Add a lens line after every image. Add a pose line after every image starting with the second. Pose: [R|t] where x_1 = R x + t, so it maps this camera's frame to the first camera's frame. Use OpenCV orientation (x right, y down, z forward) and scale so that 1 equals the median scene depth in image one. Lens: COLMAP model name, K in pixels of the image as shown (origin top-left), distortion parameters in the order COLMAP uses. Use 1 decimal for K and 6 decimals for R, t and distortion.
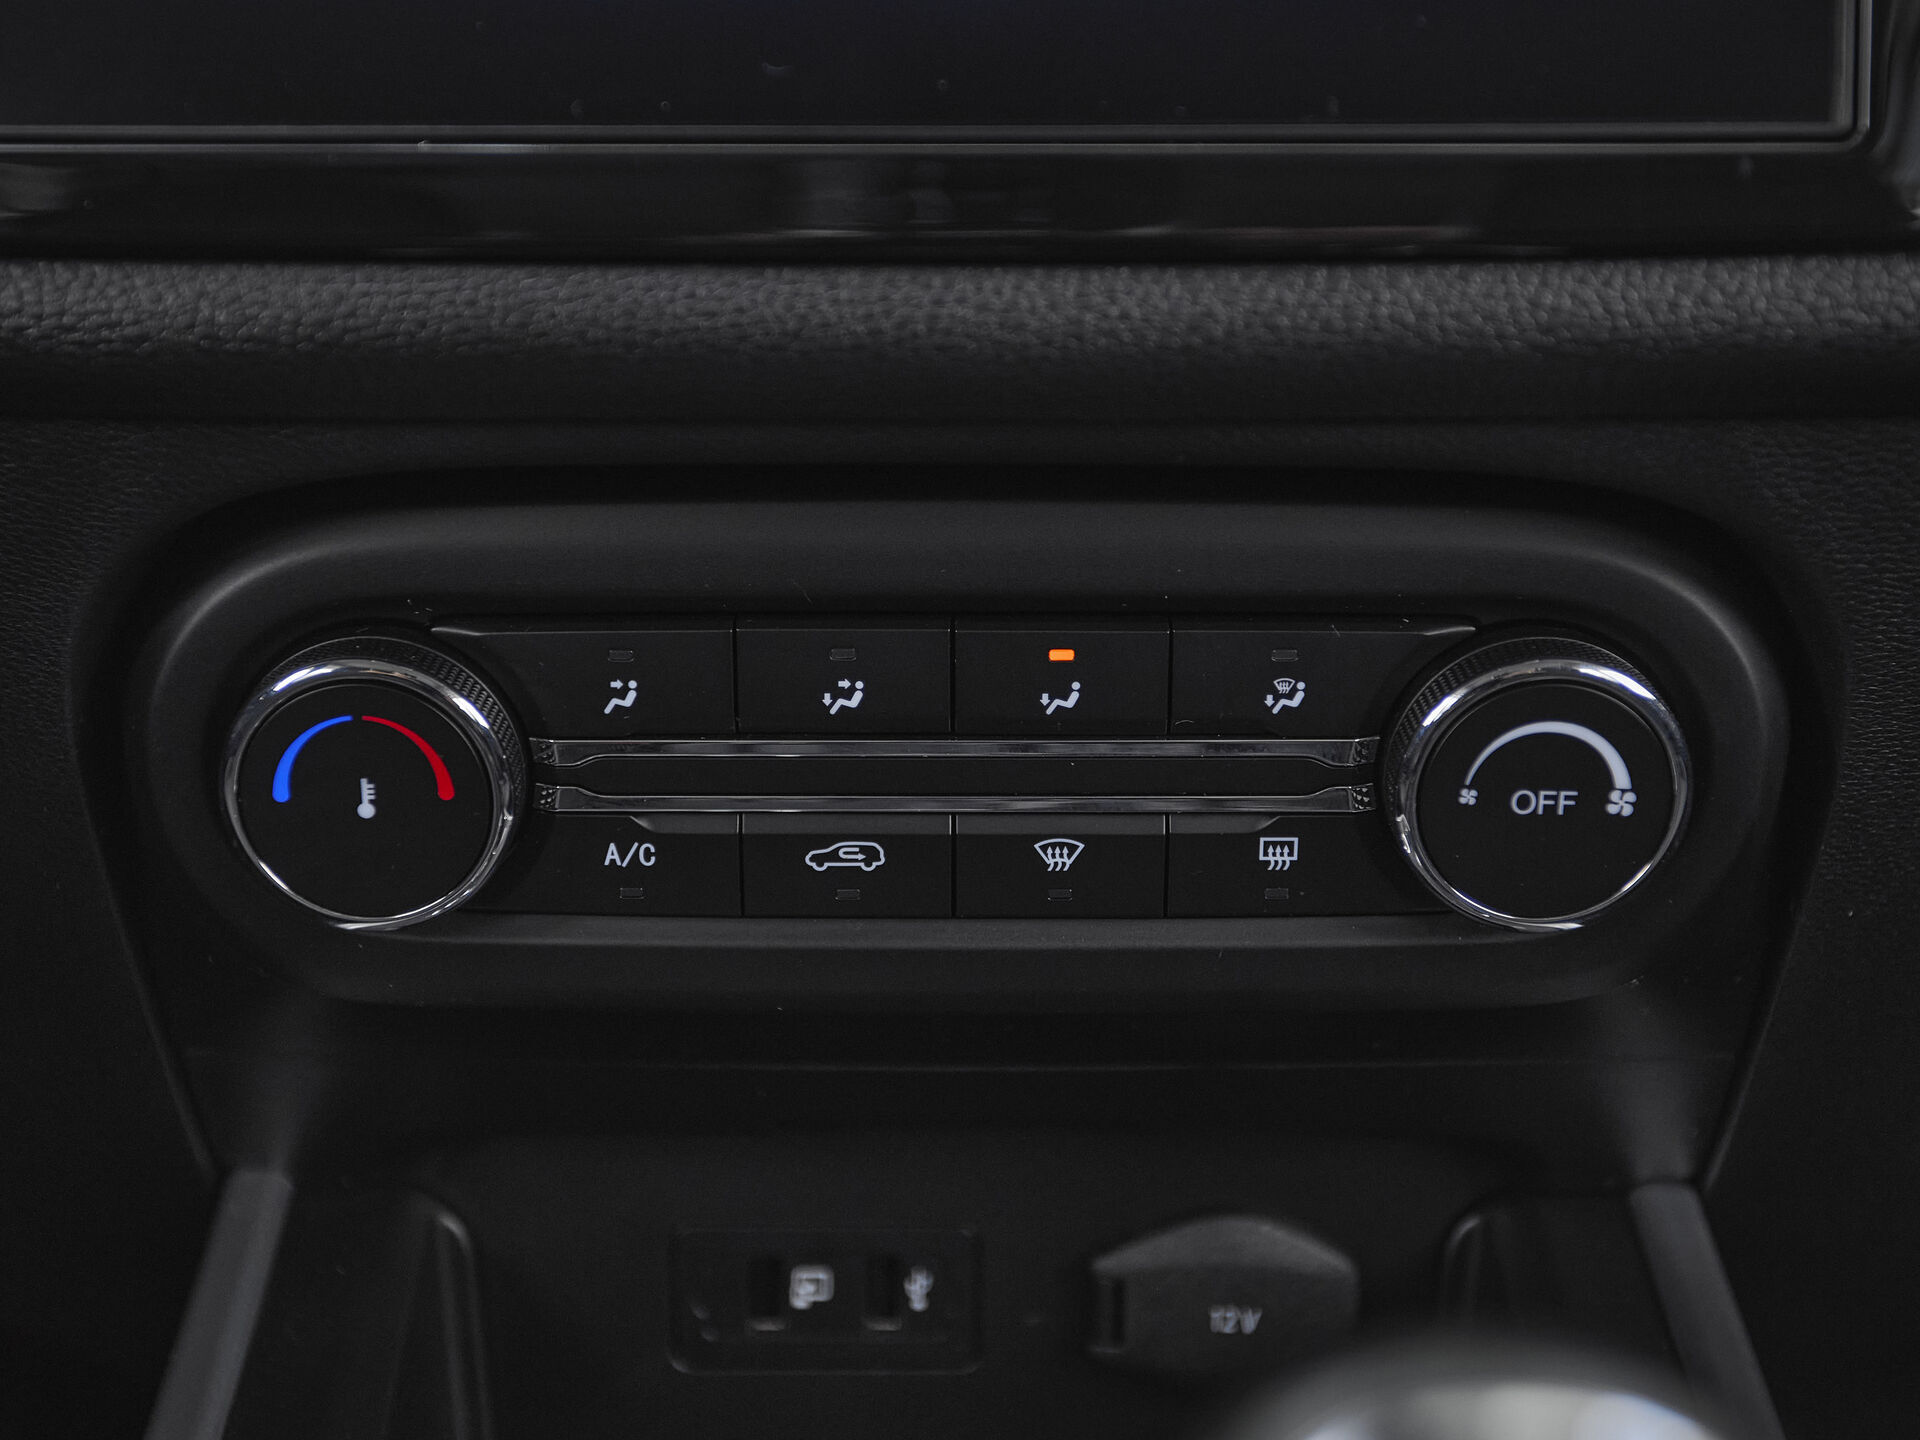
lens RADIAL K [[2757.9, 0, 944.1], [0, 2757.9, 721.6], [0, 0, 1]] dist [0.031341, 0.000000]
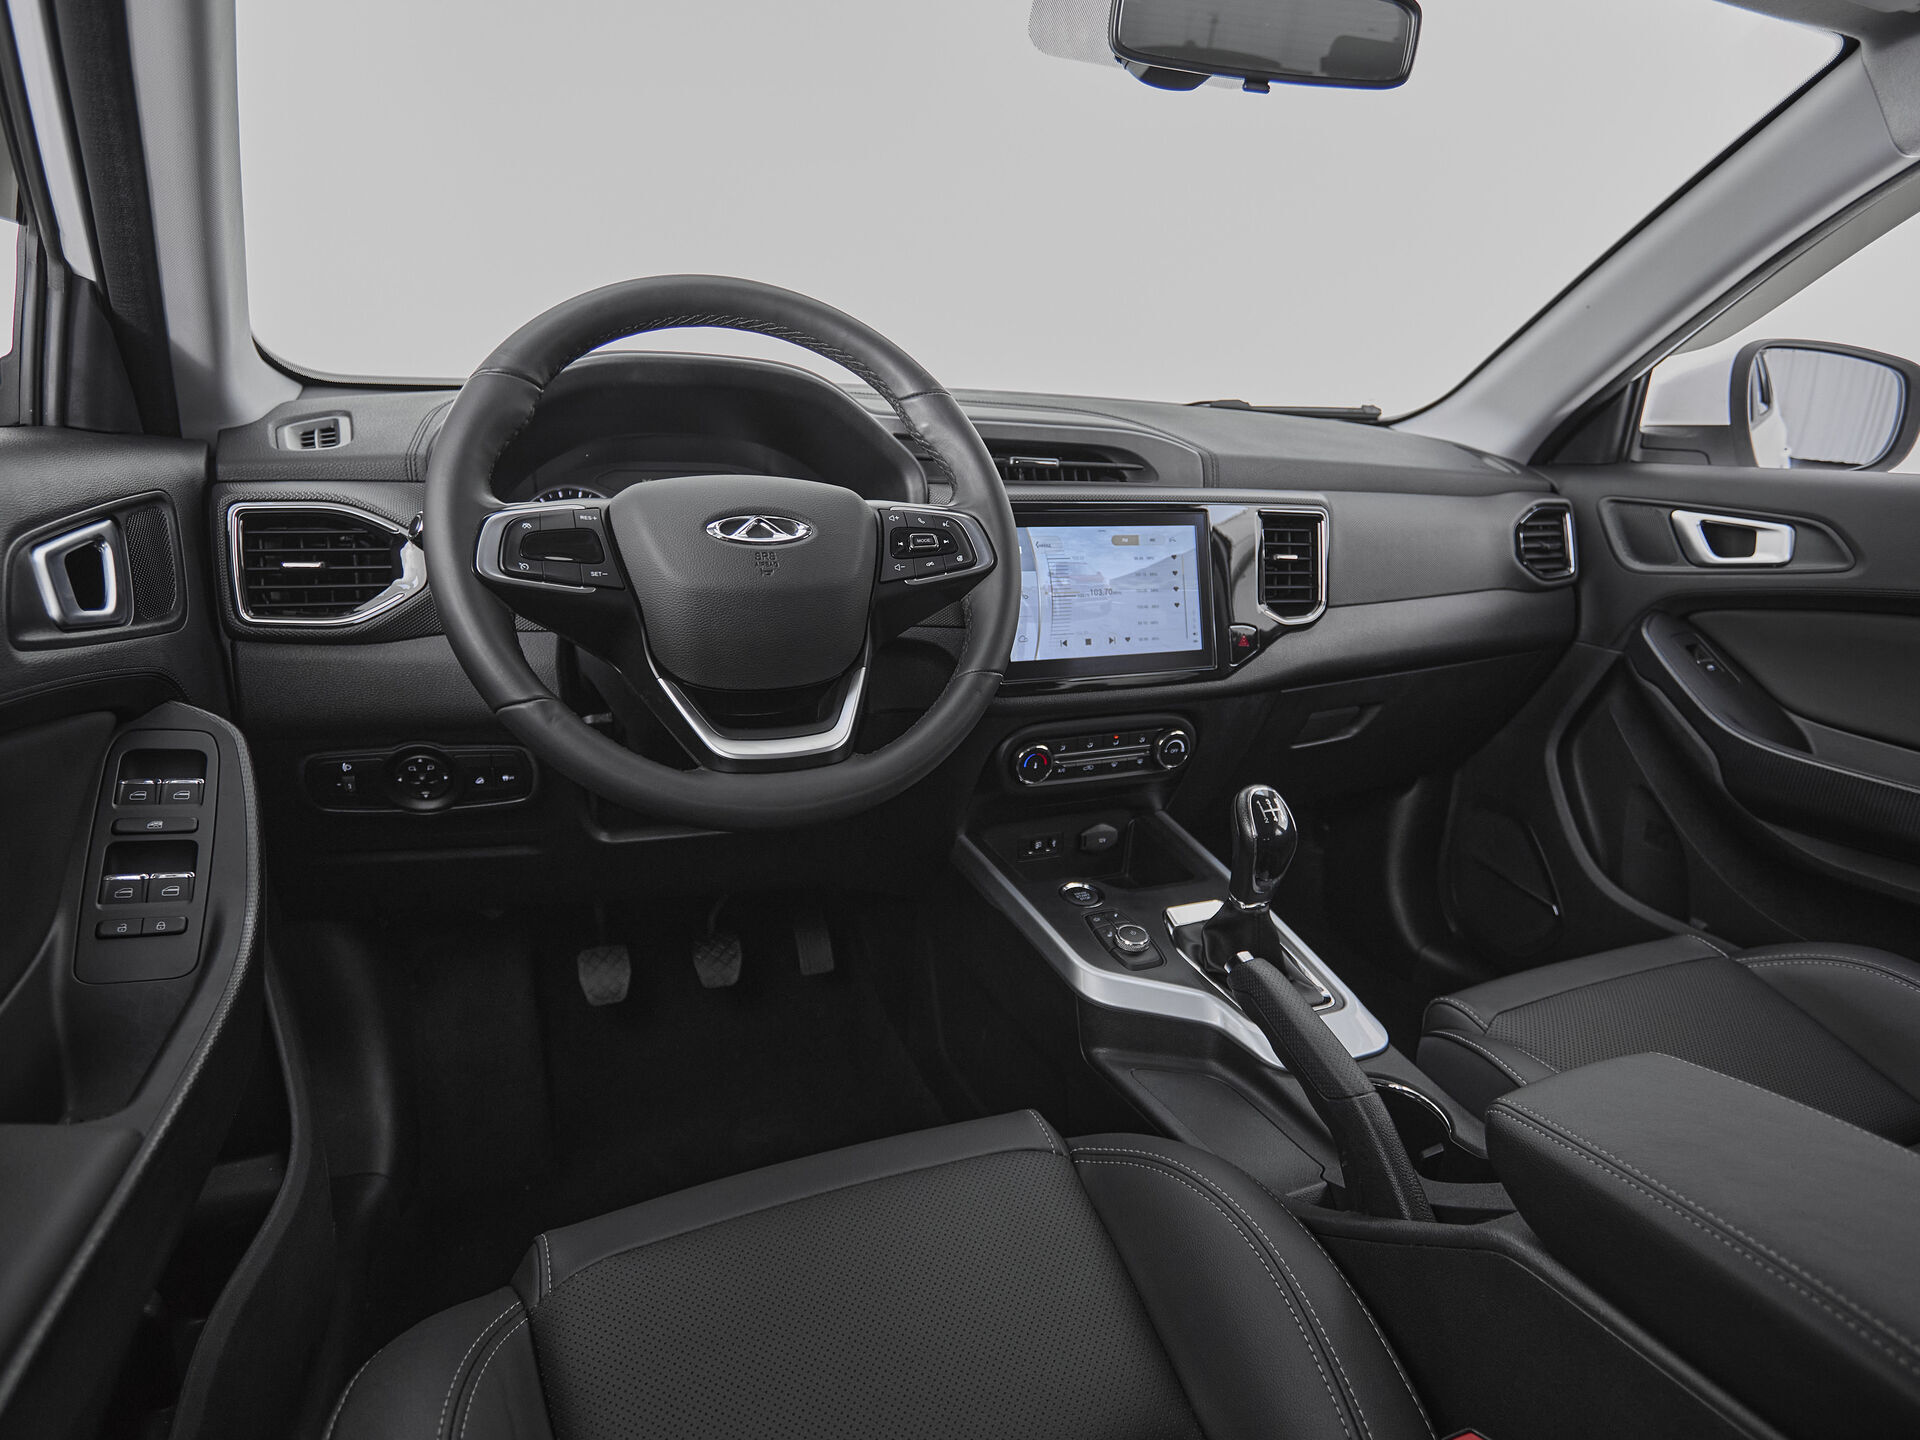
lens RADIAL K [[1091.3, 0, 978.3], [0, 1091.3, 723.8], [0, 0, 1]] dist [0.003438, -0.001990]
pose [[0.909754, -0.081279, 0.407114, -1.471925], [0.094381, 0.995462, -0.012169, -0.058009], [-0.404277, 0.049494, 0.913296, -1.513976]]
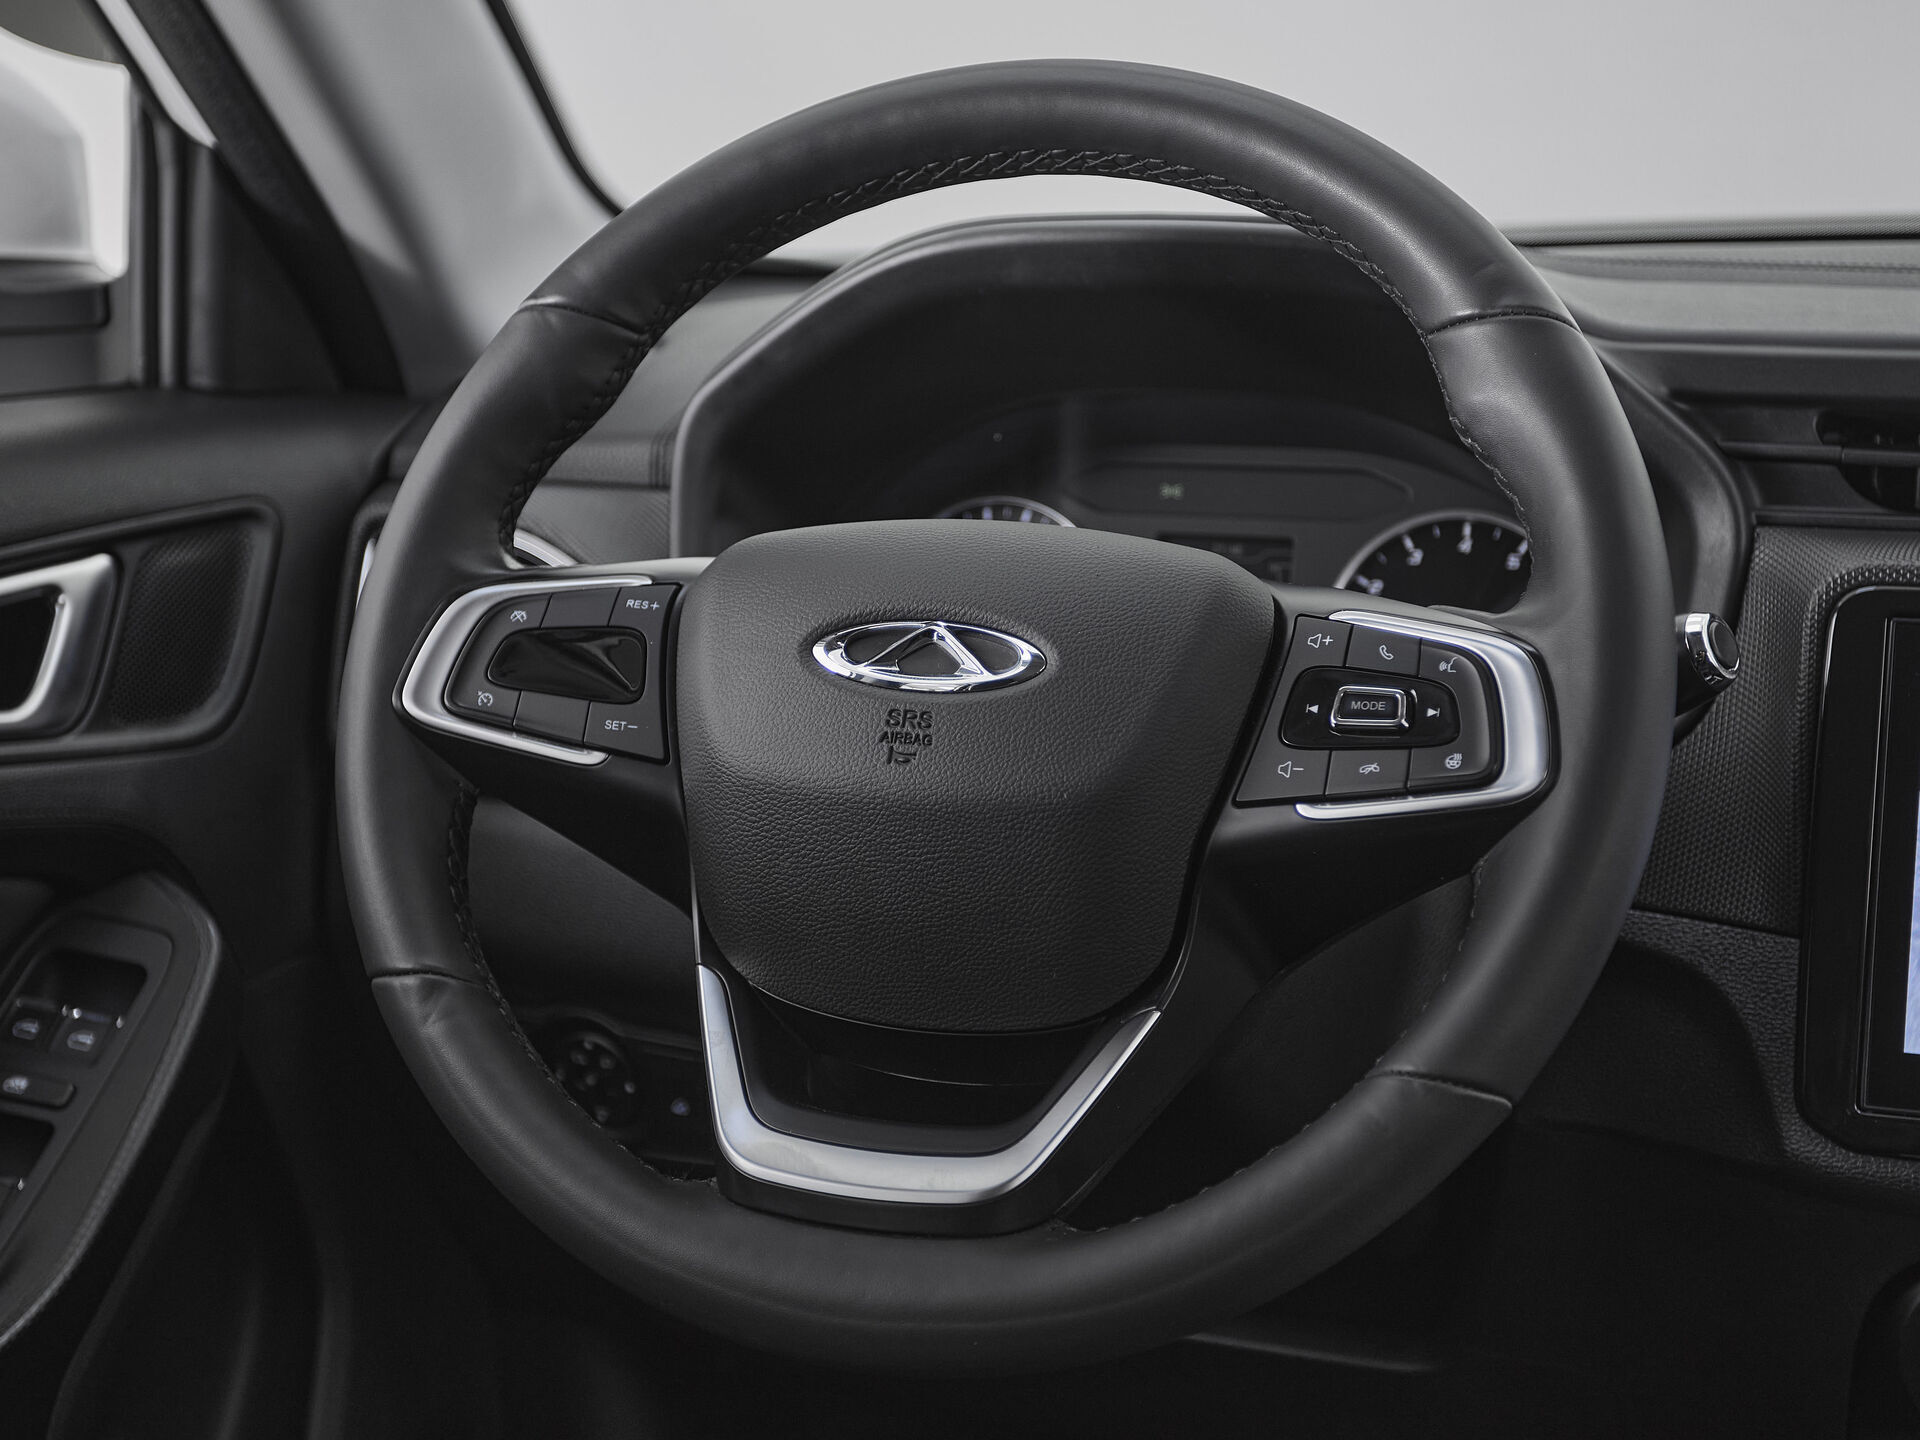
lens RADIAL K [[2757.9, 0, 928.5], [0, 2757.9, 748.1], [0, 0, 1]] dist [0.031341, 0.000000]
pose [[0.943375, 0.059080, -0.326426, -0.331479], [-0.093881, 0.991333, -0.091896, -0.198380], [0.318167, 0.117338, 0.940745, -1.561771]]
